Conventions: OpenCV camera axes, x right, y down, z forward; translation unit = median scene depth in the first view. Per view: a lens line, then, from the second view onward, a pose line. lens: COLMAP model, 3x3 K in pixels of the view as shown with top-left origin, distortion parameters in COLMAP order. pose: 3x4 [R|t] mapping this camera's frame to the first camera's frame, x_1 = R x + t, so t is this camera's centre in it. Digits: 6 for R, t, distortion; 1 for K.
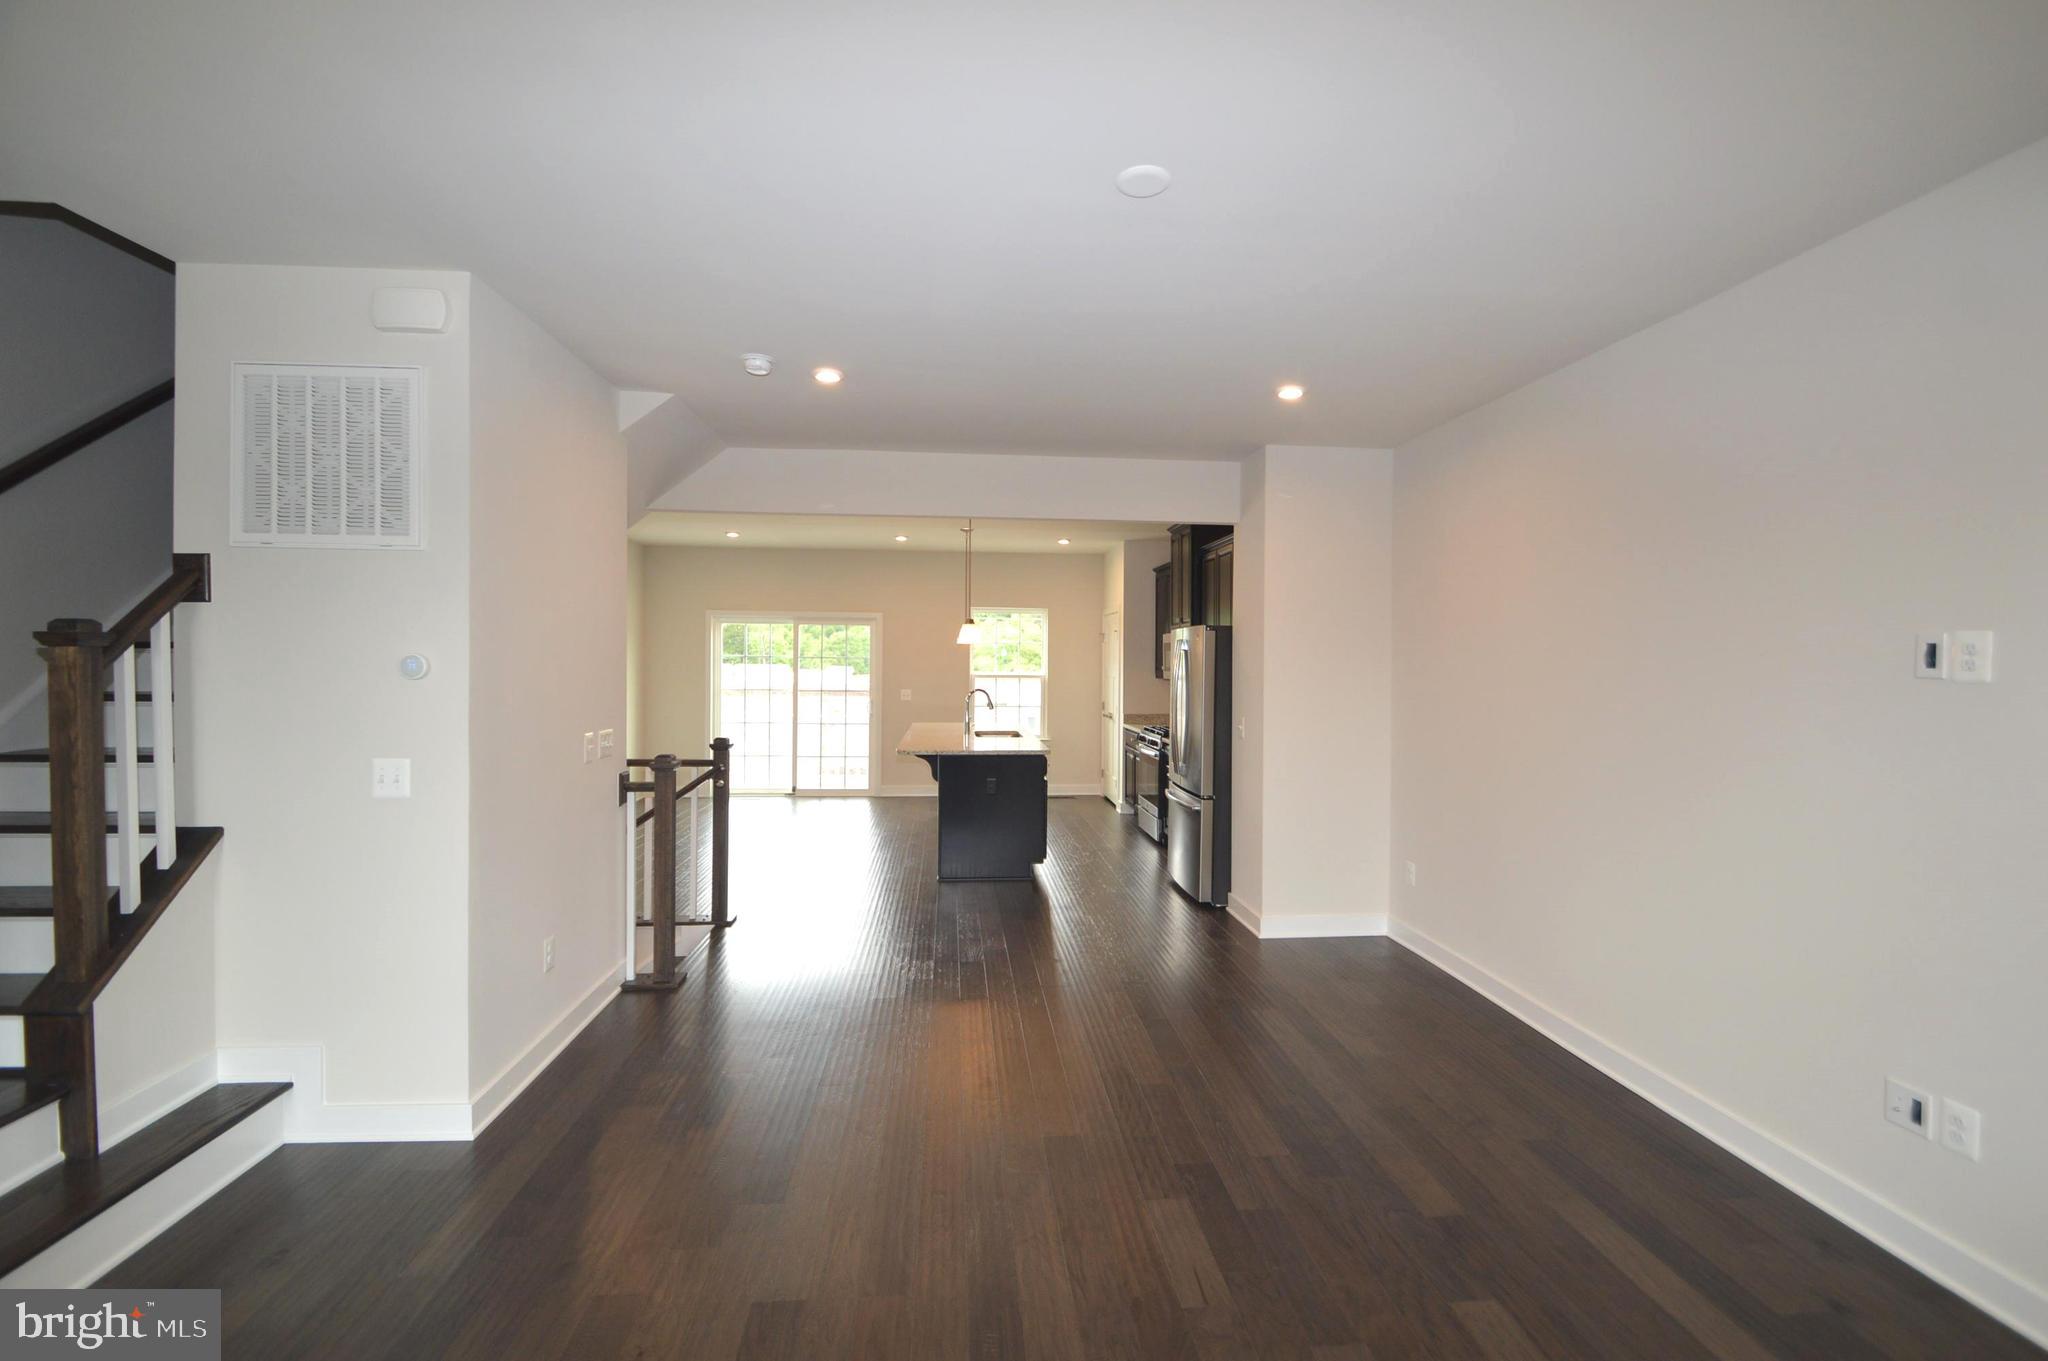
lens RADIAL K [[919.0, 0, 1027.8], [0, 919.0, 675.6], [0, 0, 1]] dist [0.006832, -0.008712]
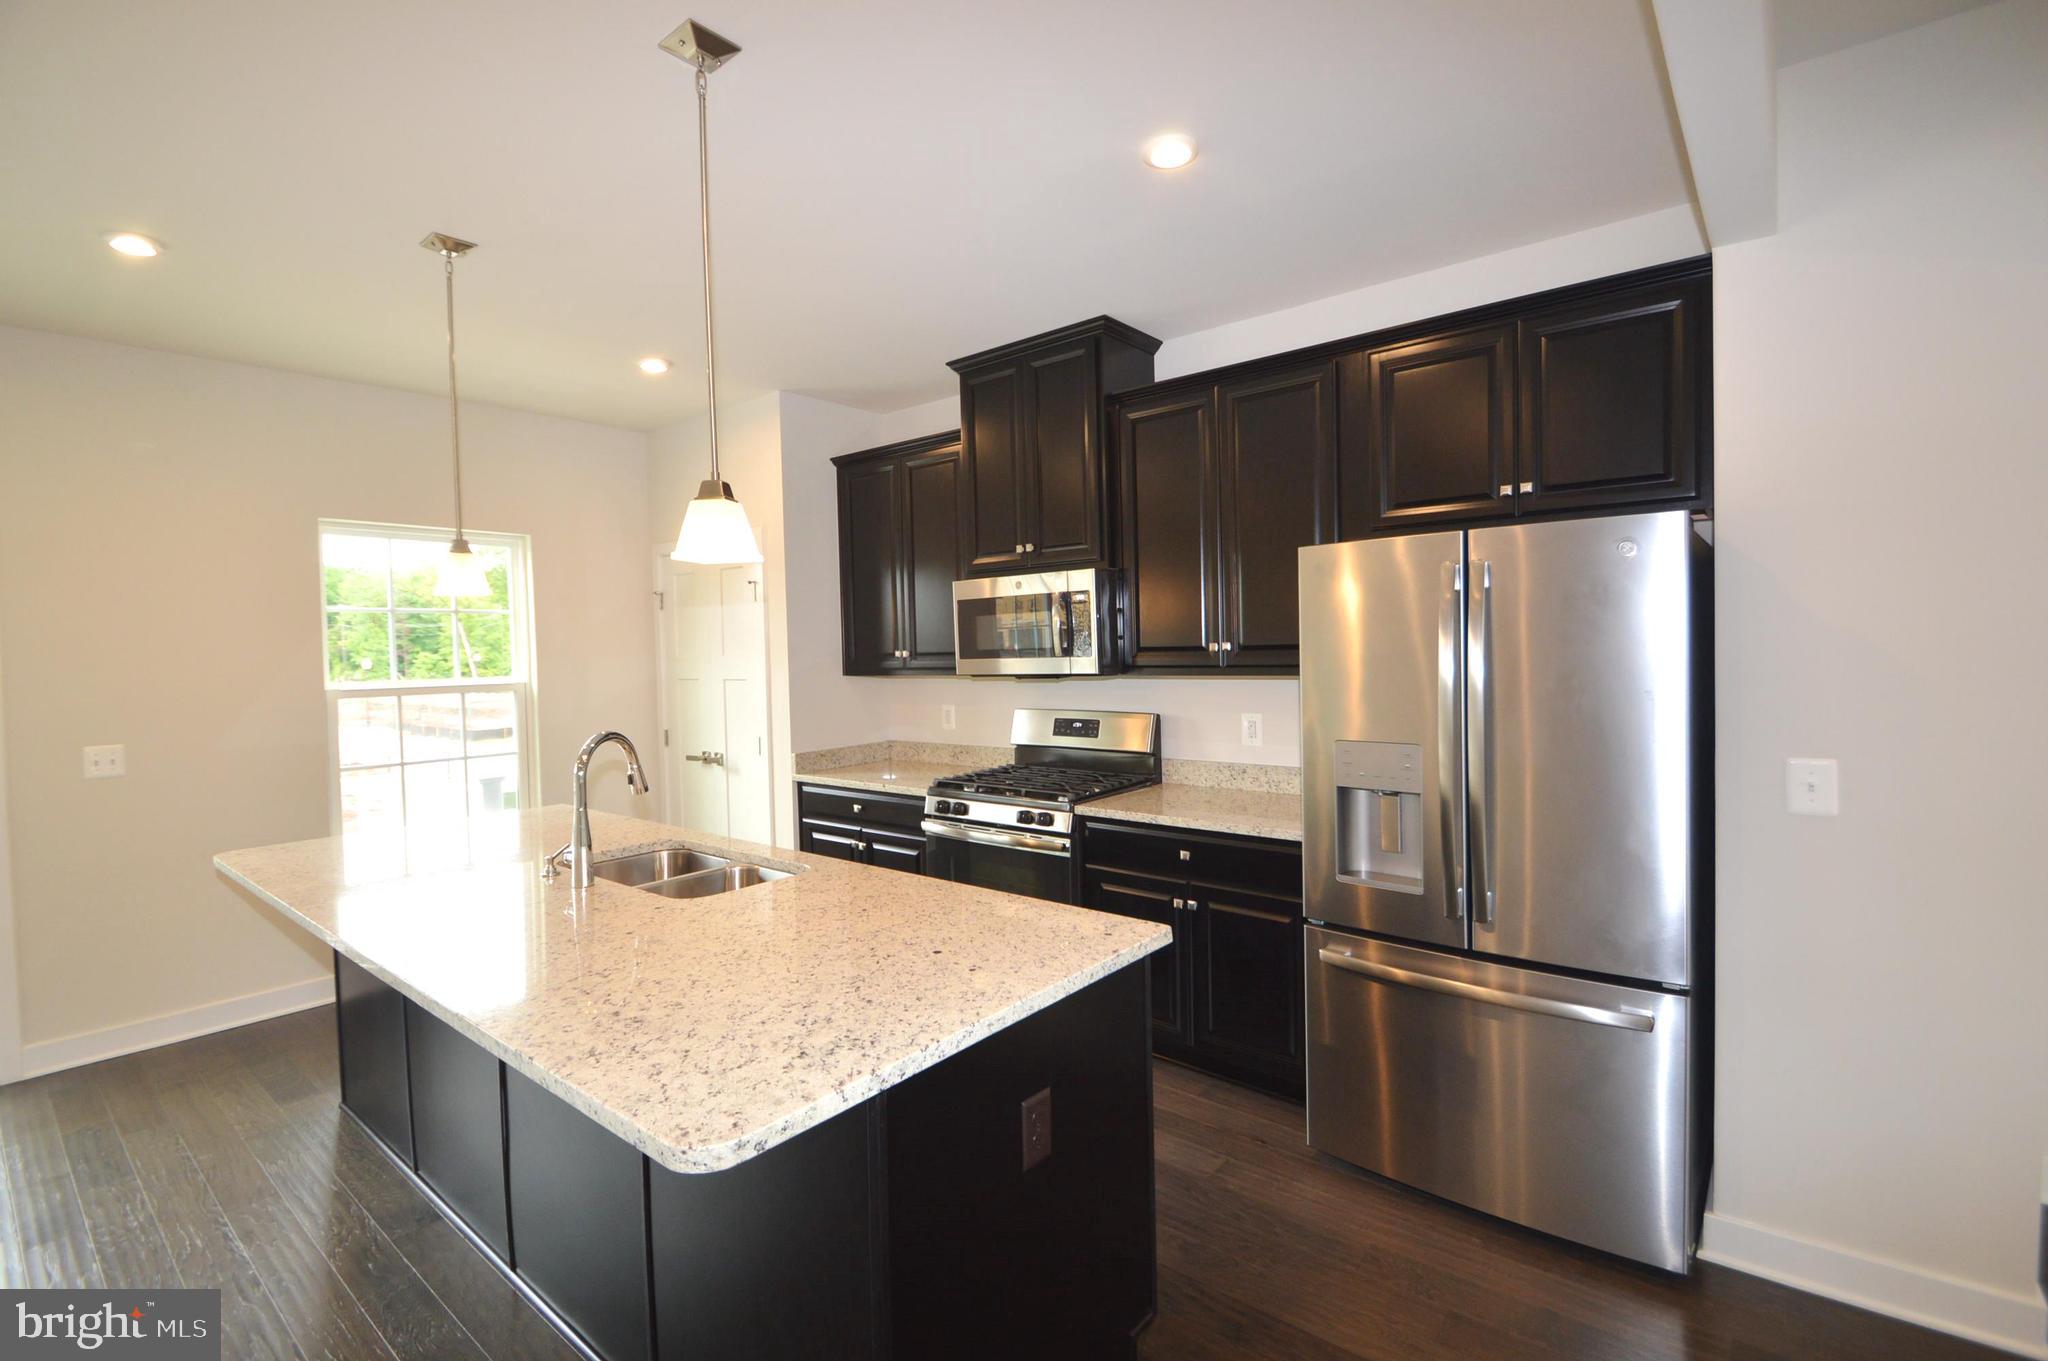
lens RADIAL K [[919.0, 0, 1027.8], [0, 919.0, 675.6], [0, 0, 1]] dist [0.006832, -0.008712]
pose [[0.703356, -0.043311, 0.709517, -0.478336], [0.038419, 0.998999, 0.022897, -0.018279], [-0.709799, 0.011155, 0.704316, 1.820229]]
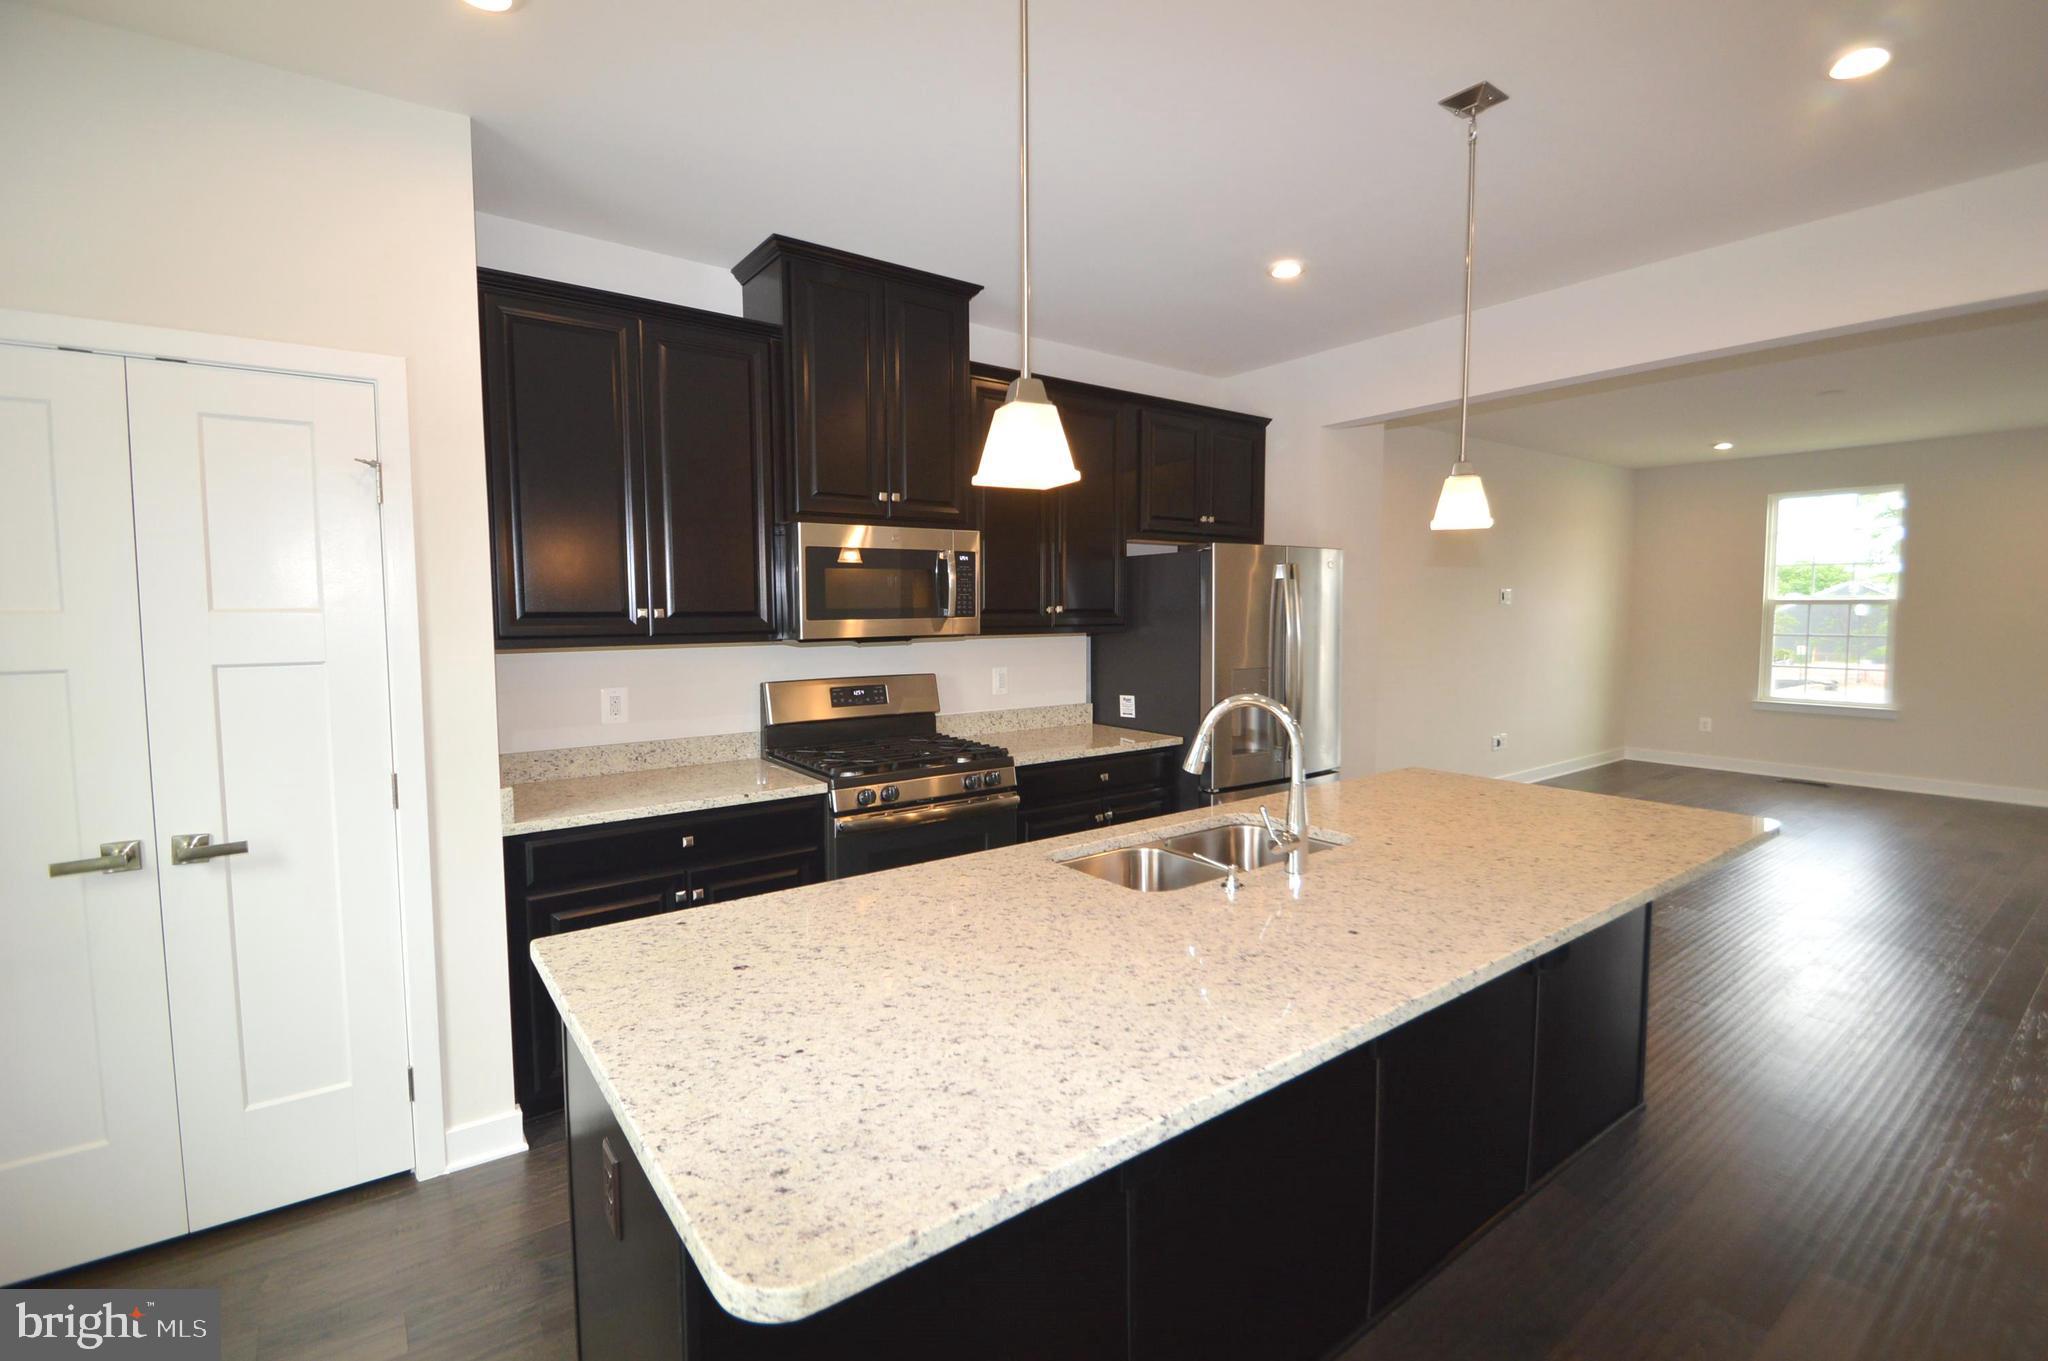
lens RADIAL K [[912.0, 0, 1028.2], [0, 912.0, 666.3], [0, 0, 1]] dist [0.000135, -0.012018]
pose [[-0.525583, -0.060768, 0.848570, -0.634154], [0.013128, 0.996748, 0.079510, -0.042172], [-0.850641, 0.052929, -0.523075, 3.134990]]
